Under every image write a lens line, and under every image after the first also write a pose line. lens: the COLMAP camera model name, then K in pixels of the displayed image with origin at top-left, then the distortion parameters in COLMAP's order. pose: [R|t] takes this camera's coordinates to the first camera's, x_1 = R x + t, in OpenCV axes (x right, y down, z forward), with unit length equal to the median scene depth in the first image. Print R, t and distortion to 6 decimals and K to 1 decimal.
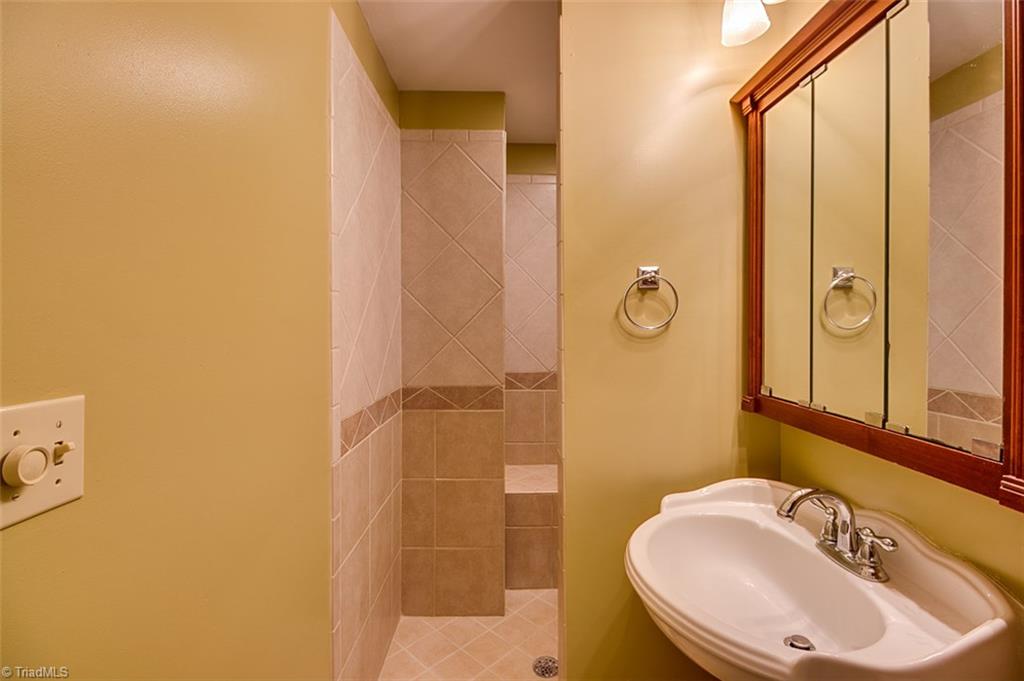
lens RADIAL K [[472.9, 0, 513.3], [0, 472.9, 334.8], [0, 0, 1]] dist [-0.002147, -0.005471]
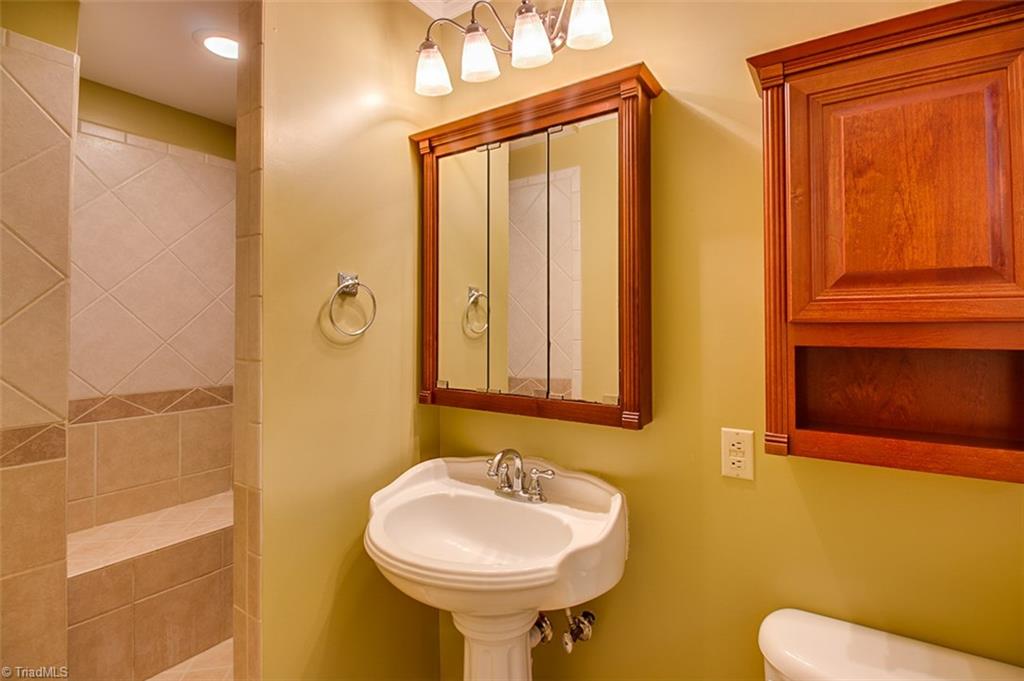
lens RADIAL K [[472.9, 0, 527.4], [0, 472.9, 326.2], [0, 0, 1]] dist [-0.002147, -0.005471]
pose [[0.573877, 0.003466, 0.818934, -0.329030], [0.020908, 0.999603, -0.018882, -0.004084], [-0.818675, 0.027958, 0.573577, 0.113551]]
